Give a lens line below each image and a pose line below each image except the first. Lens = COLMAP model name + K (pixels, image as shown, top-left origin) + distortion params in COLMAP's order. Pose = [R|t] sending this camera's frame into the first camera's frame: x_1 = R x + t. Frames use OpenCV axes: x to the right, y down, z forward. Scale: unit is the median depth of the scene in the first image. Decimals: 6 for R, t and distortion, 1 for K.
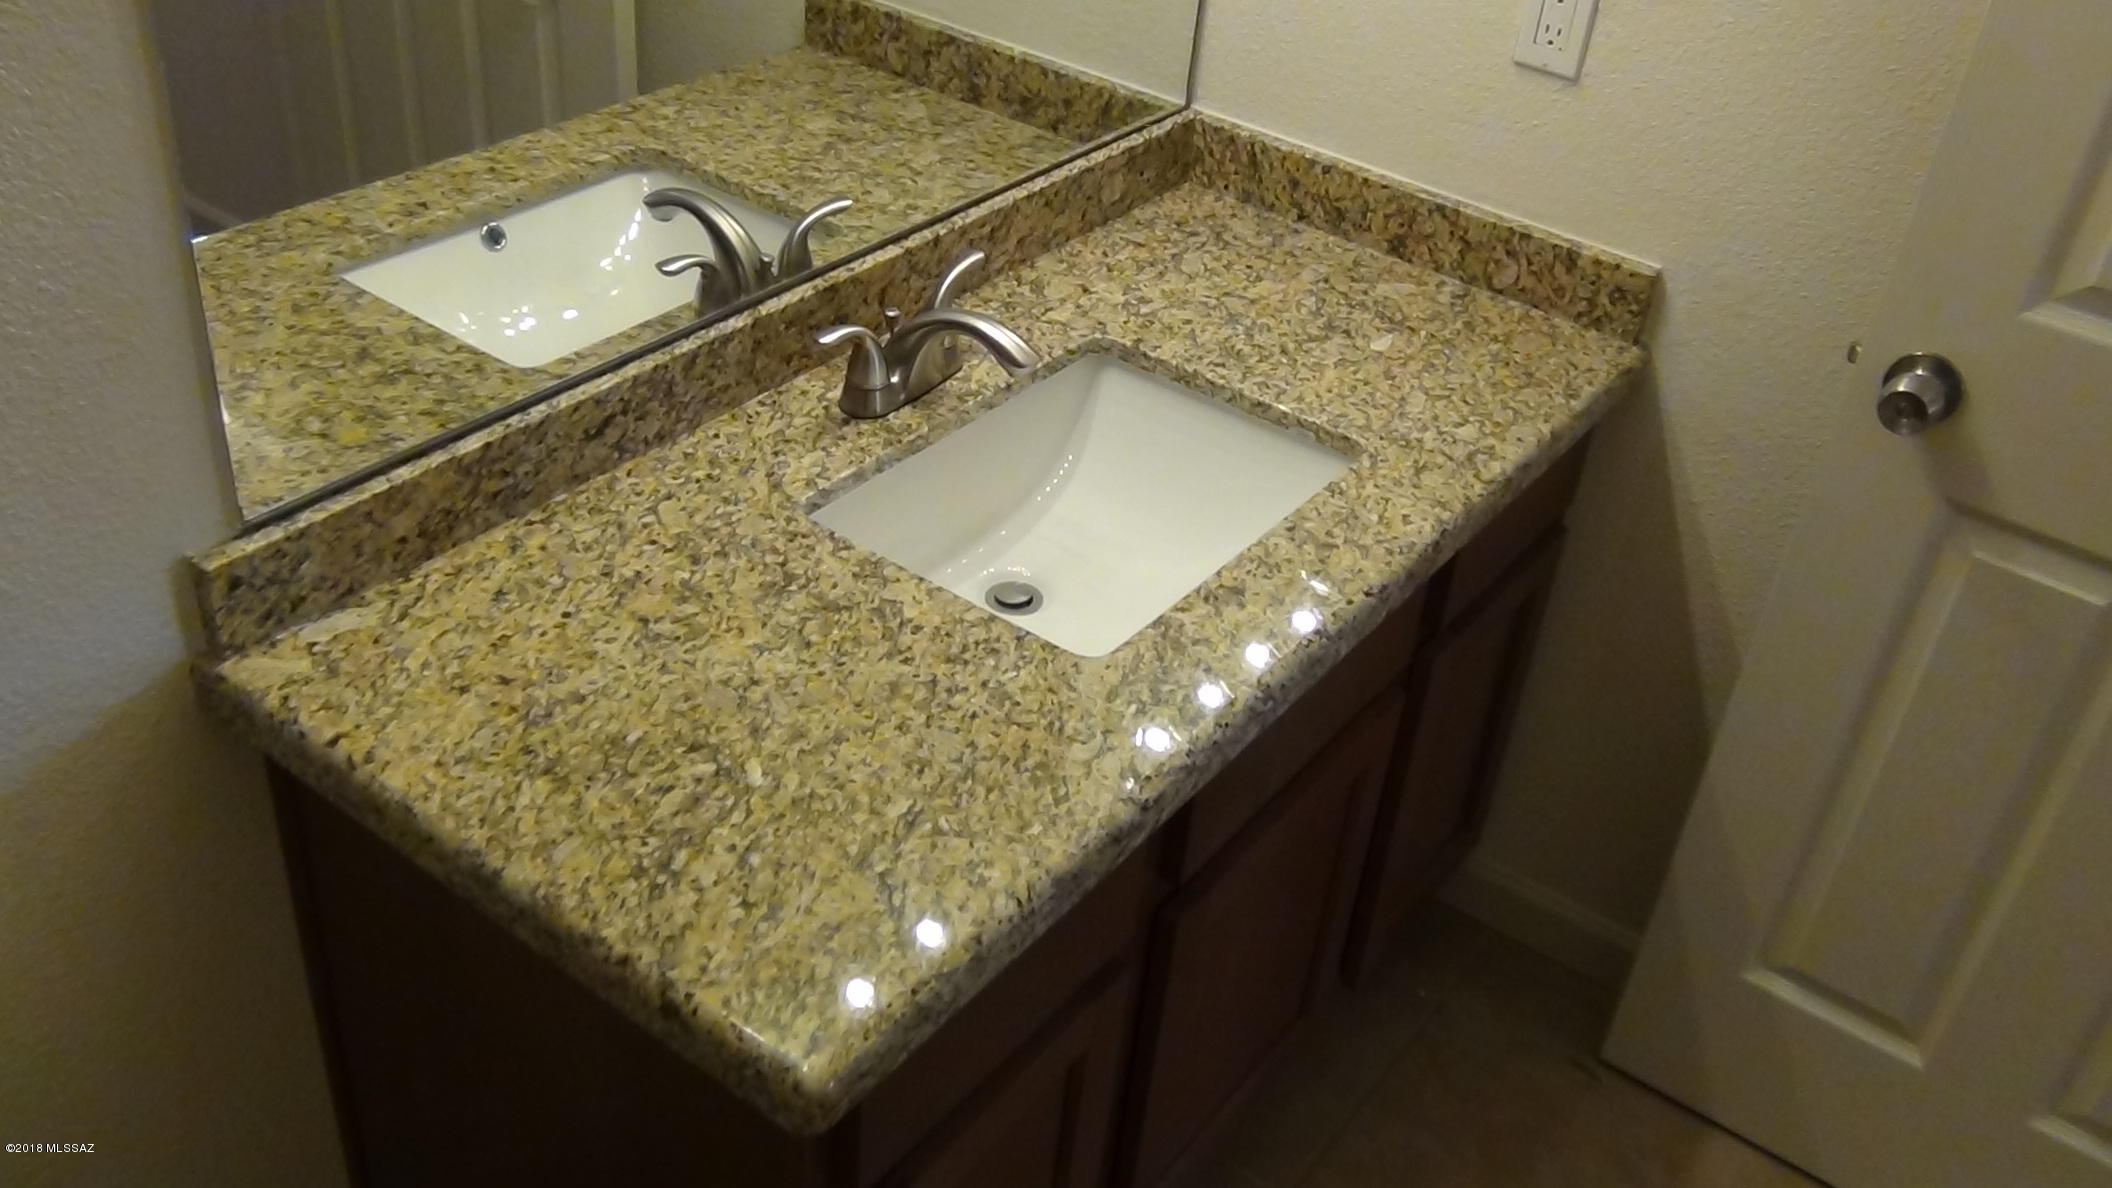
lens RADIAL K [[1890.4, 0, 1053.9], [0, 1890.4, 597.8], [0, 0, 1]] dist [0.002269, -0.048226]
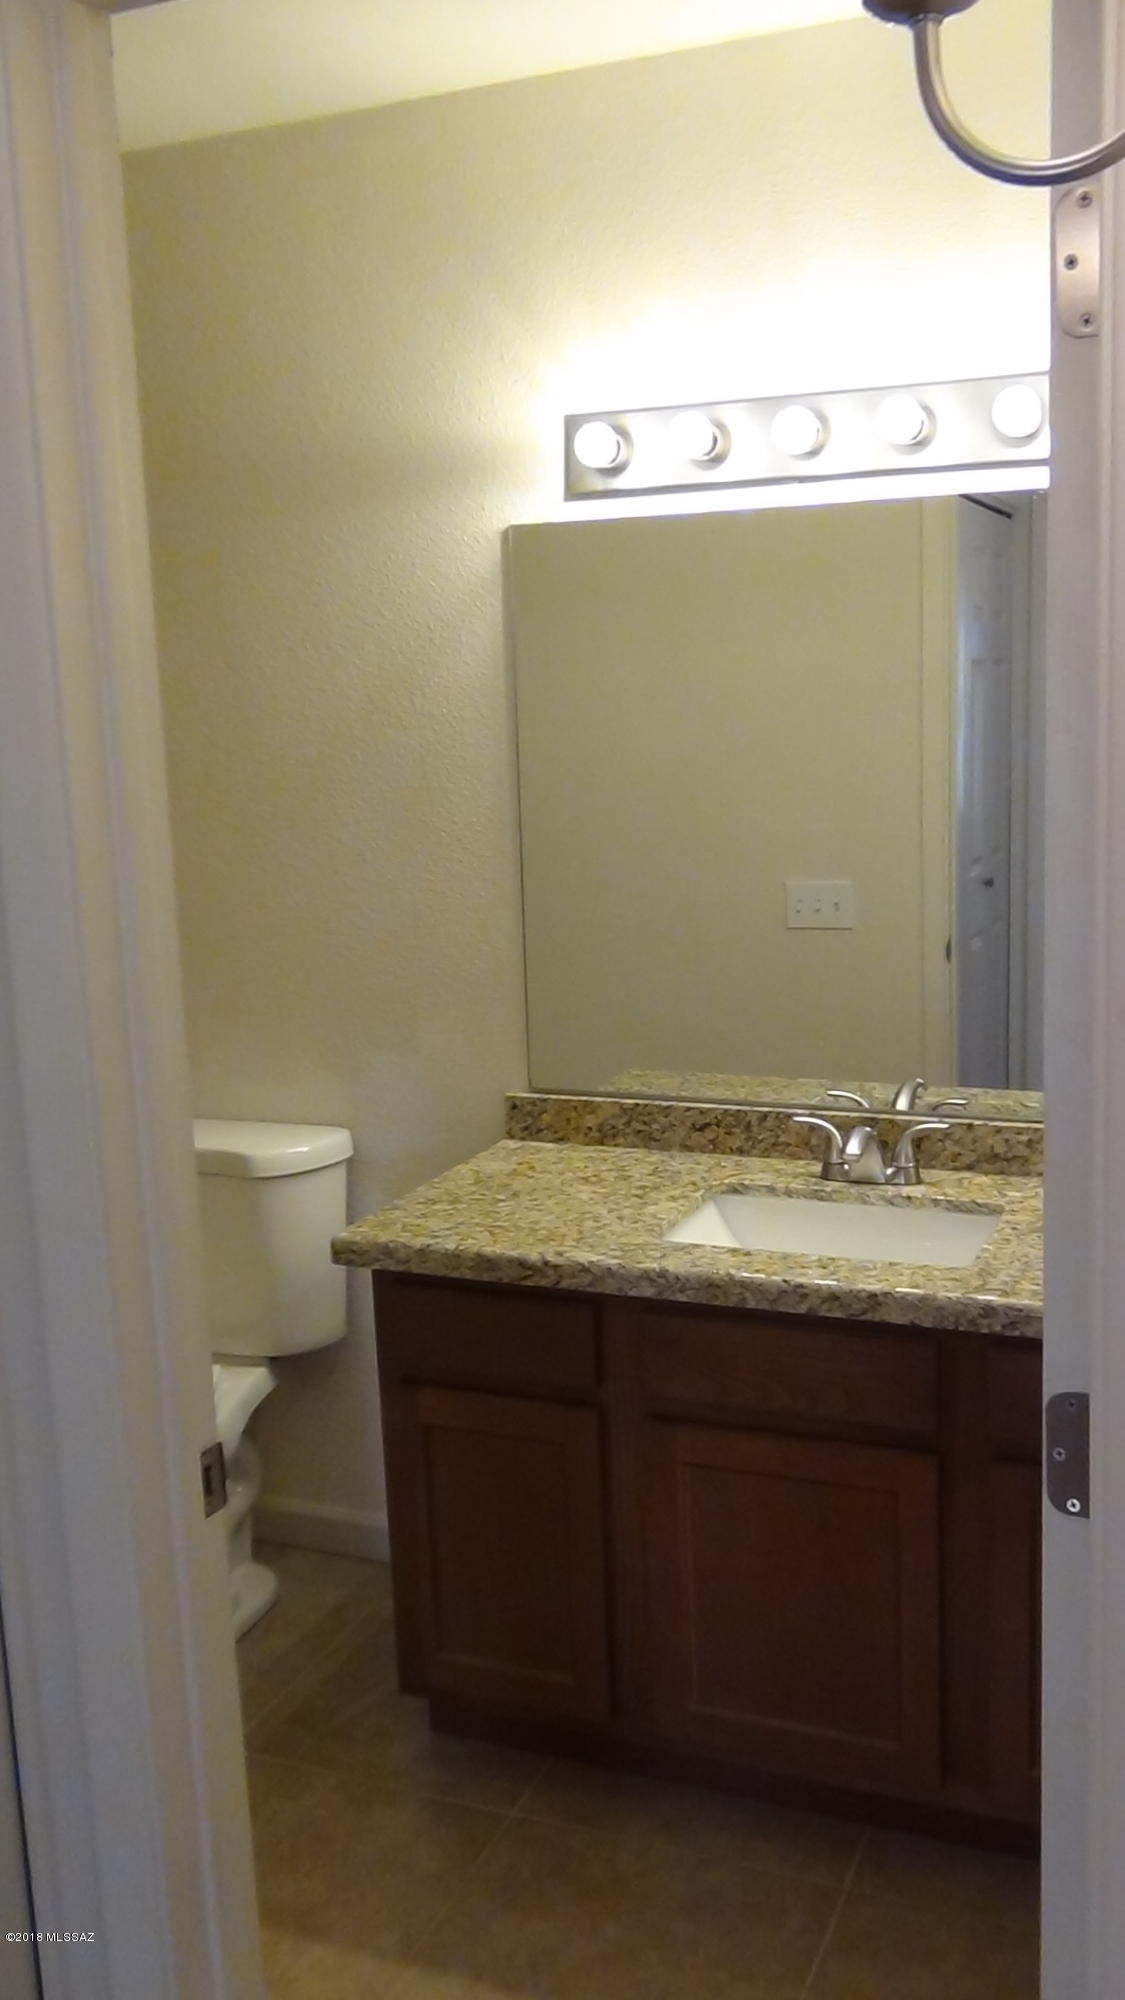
lens RADIAL K [[1790.2, 0, 569.2], [0, 1790.2, 1001.3], [0, 0, 1]] dist [0.002269, -0.048226]
pose [[0.233658, 0.074102, -0.969491, 1.667628], [-0.514446, 0.855518, -0.058596, -0.022349], [0.825075, 0.512443, 0.238020, 0.398629]]
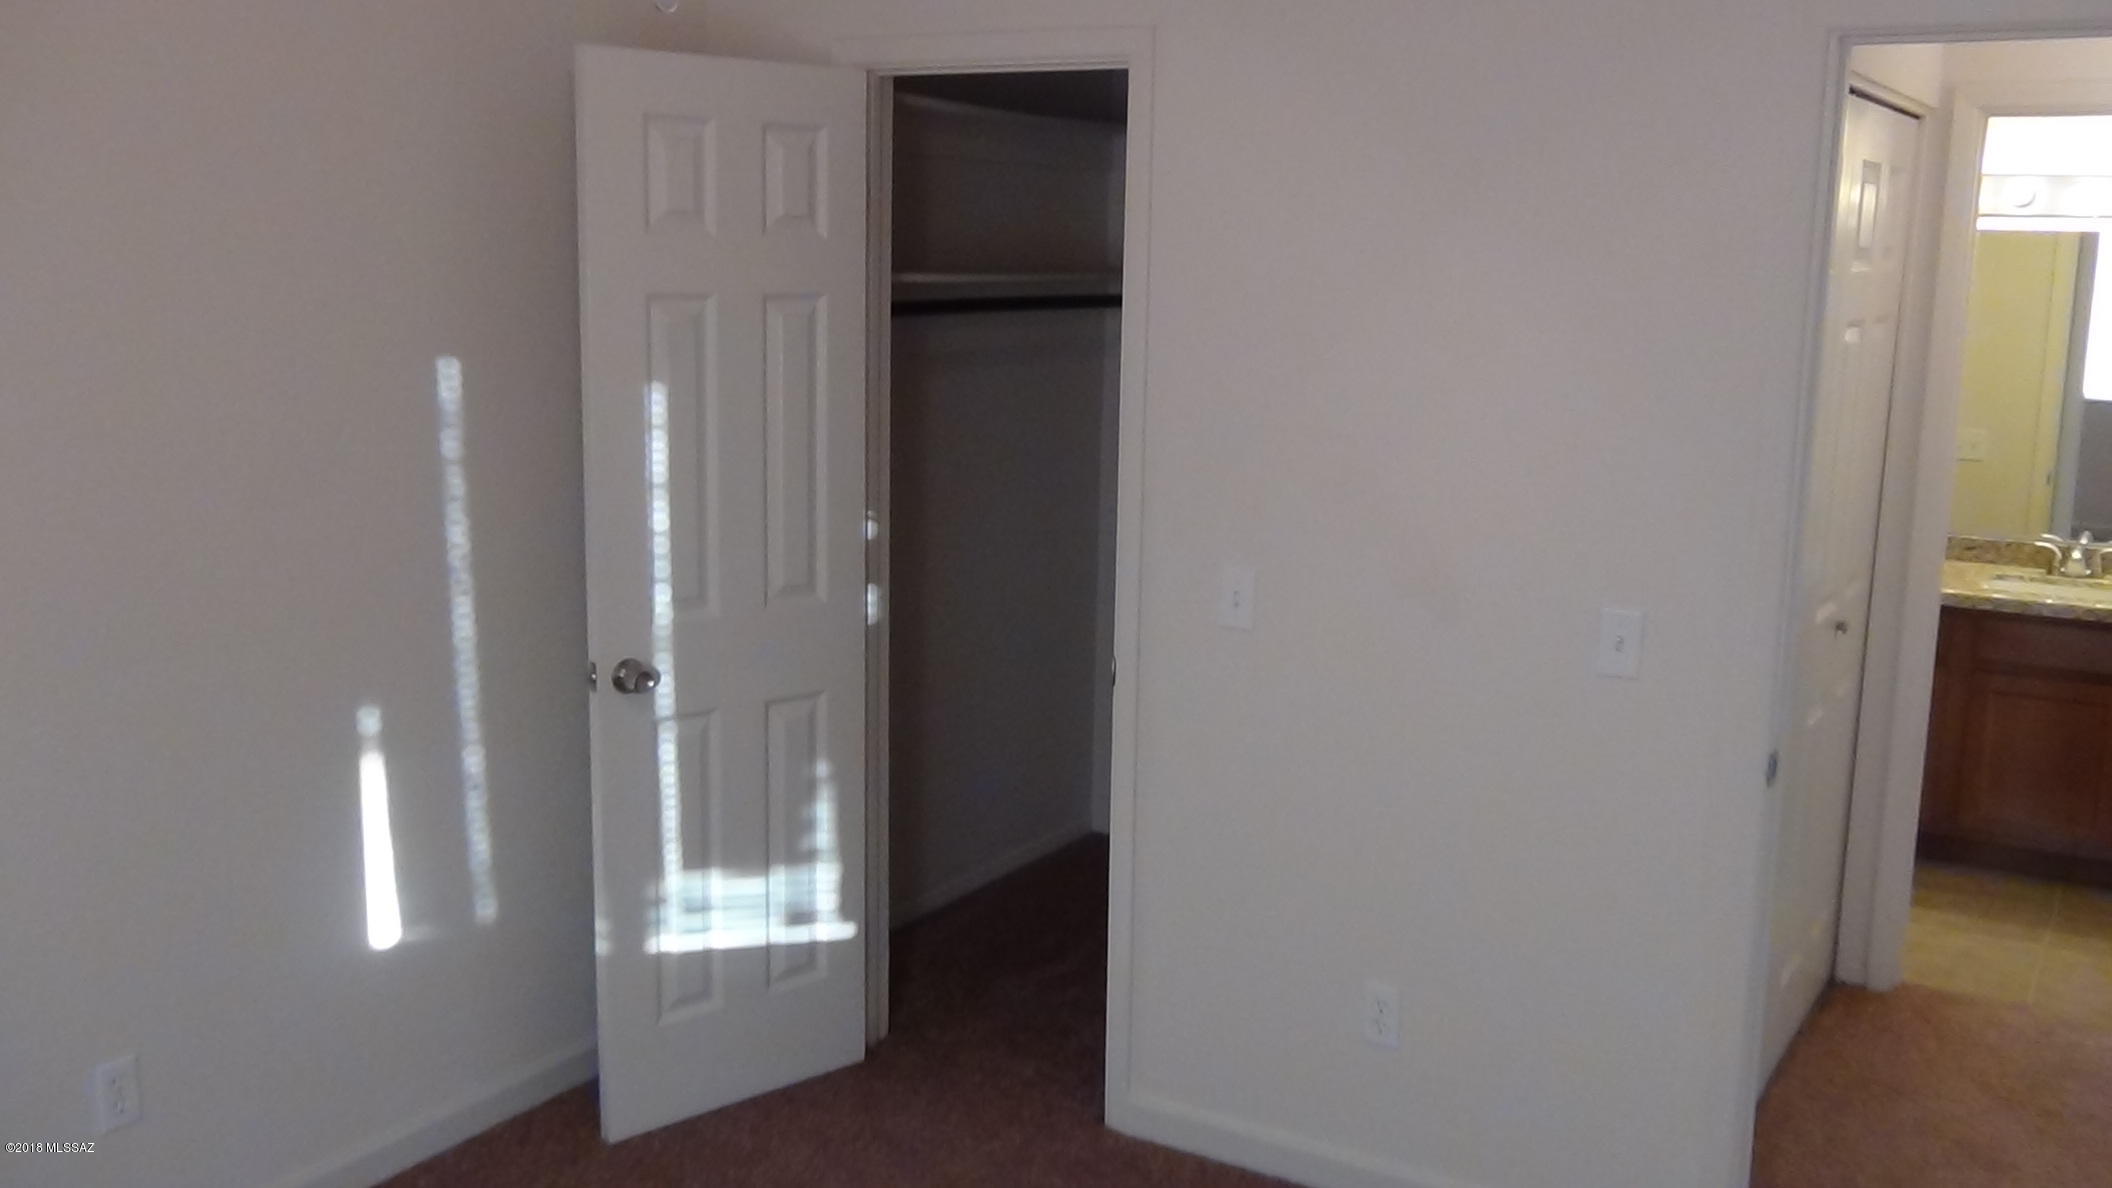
lens RADIAL K [[1890.4, 0, 1053.9], [0, 1890.4, 595.1], [0, 0, 1]] dist [0.002269, -0.048226]
pose [[0.098451, 0.104707, -0.989618, 3.569629], [-0.587031, 0.809107, 0.027208, 1.031223], [0.803556, 0.578258, 0.141123, -1.016617]]
